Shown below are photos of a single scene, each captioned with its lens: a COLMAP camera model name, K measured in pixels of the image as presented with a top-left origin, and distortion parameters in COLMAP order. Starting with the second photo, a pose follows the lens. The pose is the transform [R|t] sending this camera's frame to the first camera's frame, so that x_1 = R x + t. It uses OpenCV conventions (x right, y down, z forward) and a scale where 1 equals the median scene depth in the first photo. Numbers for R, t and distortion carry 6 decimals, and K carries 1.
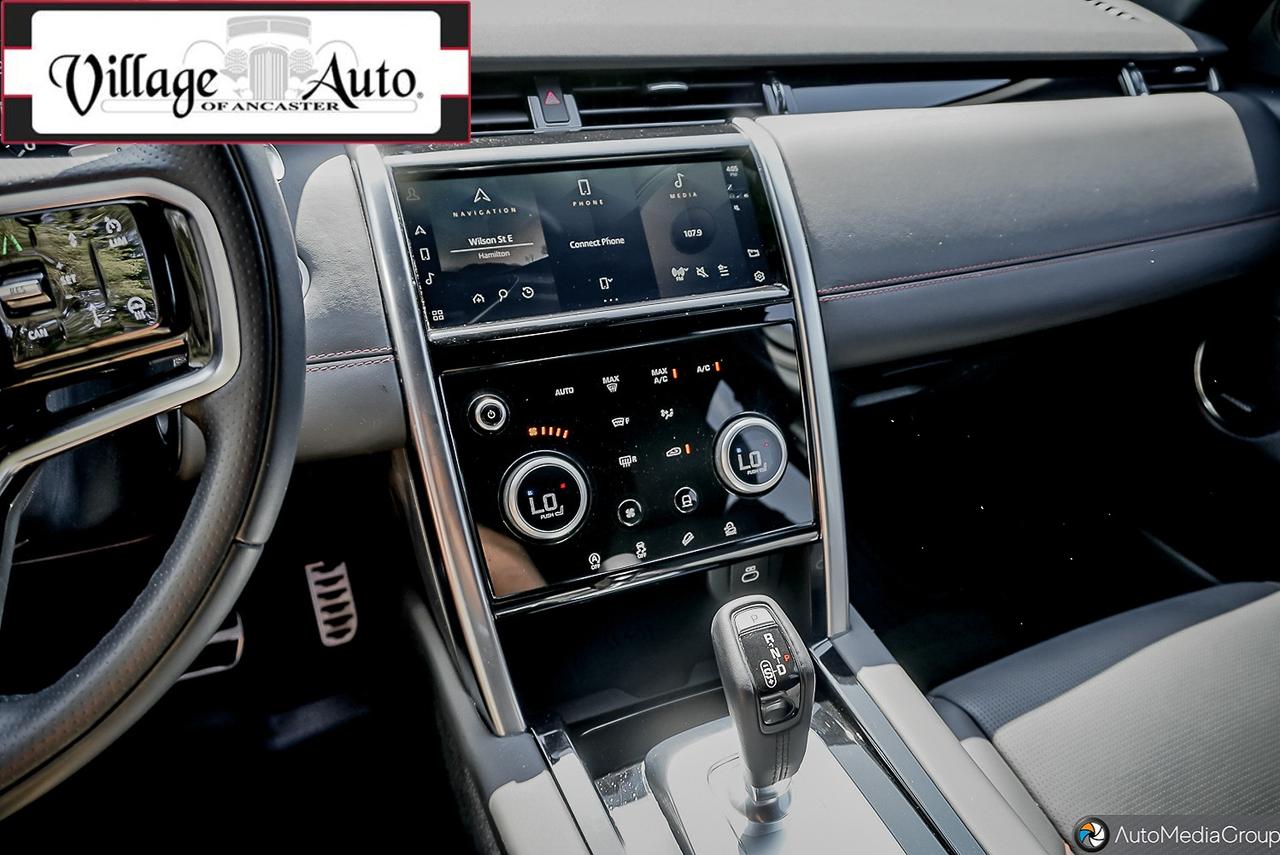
lens RADIAL K [[896.5, 0, 637.3], [0, 896.5, 444.6], [0, 0, 1]] dist [-0.028703, 0.000015]
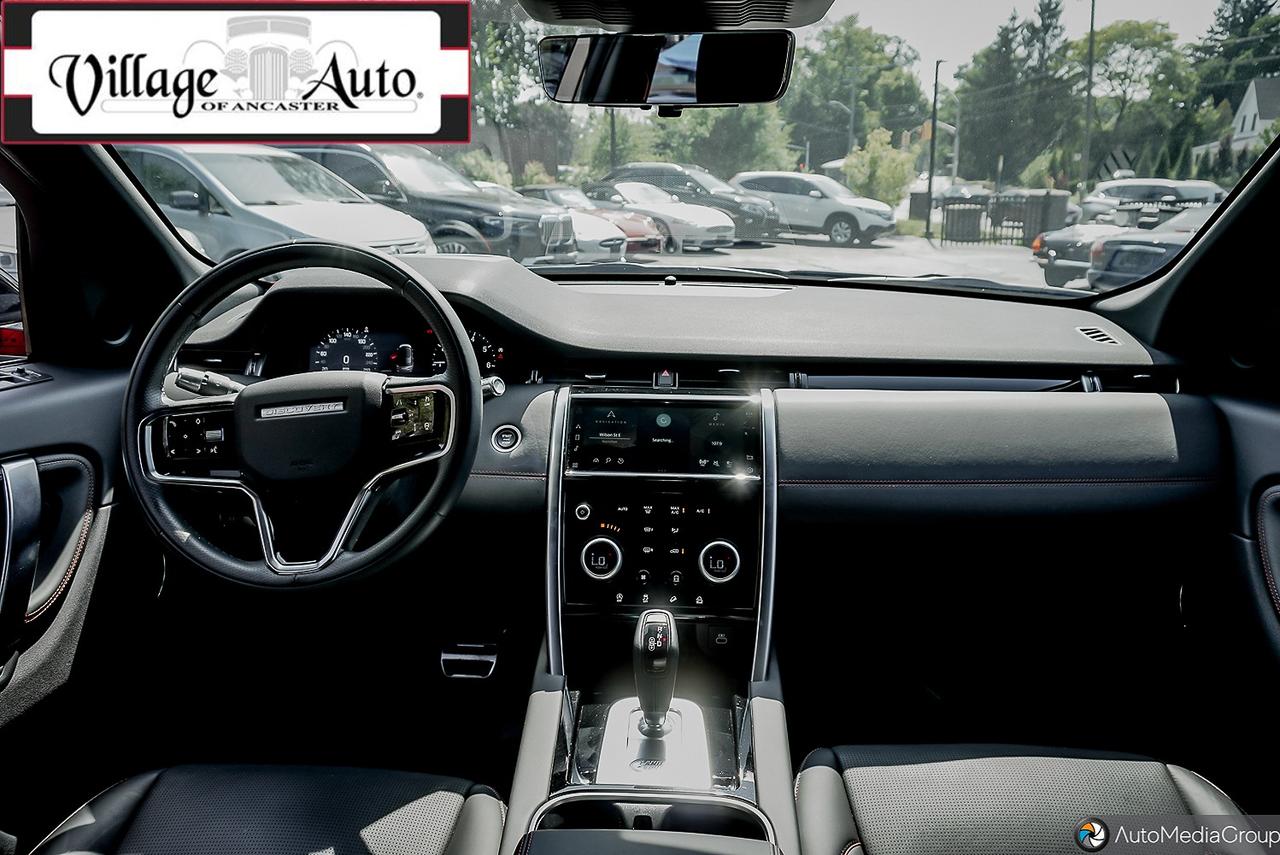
lens RADIAL K [[869.7, 0, 640.0], [0, 869.7, 427.5], [0, 0, 1]] dist [0.000722, 0.002592]
pose [[0.886333, 0.078224, -0.456392, 0.802097], [-0.217017, 0.940851, -0.260198, 0.259066], [0.409044, 0.329667, 0.850884, -0.674384]]
